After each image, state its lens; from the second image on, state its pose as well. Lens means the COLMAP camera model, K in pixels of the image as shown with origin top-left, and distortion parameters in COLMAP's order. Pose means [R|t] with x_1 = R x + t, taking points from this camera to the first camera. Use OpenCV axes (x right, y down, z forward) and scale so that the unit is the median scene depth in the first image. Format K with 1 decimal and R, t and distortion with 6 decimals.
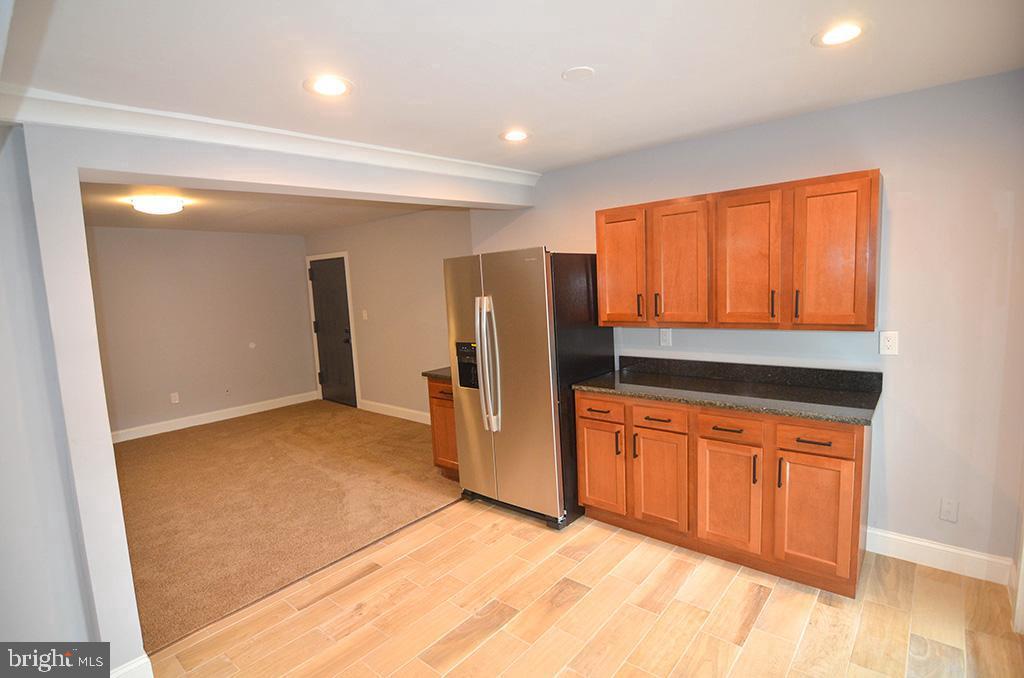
lens RADIAL K [[496.9, 0, 519.5], [0, 496.9, 341.0], [0, 0, 1]] dist [-0.014882, -0.003475]
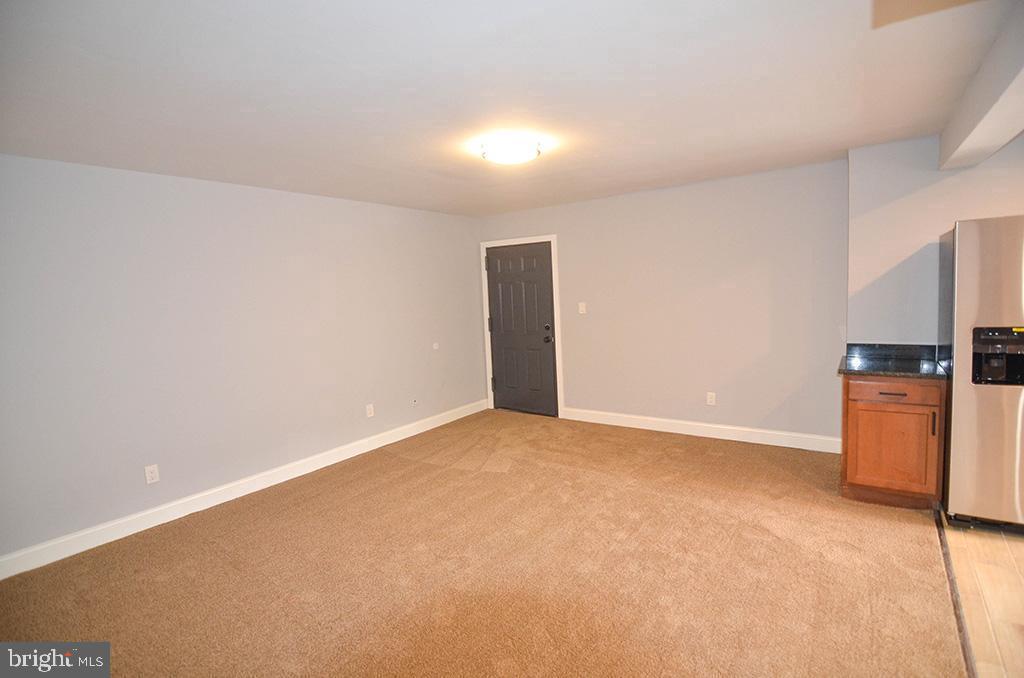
lens RADIAL K [[496.9, 0, 511.6], [0, 496.9, 335.9], [0, 0, 1]] dist [-0.014882, -0.003475]
pose [[0.996761, -0.009808, 0.079824, -1.021317], [0.011728, 0.999652, -0.023625, 0.028742], [-0.079564, 0.024485, 0.996529, 0.318383]]
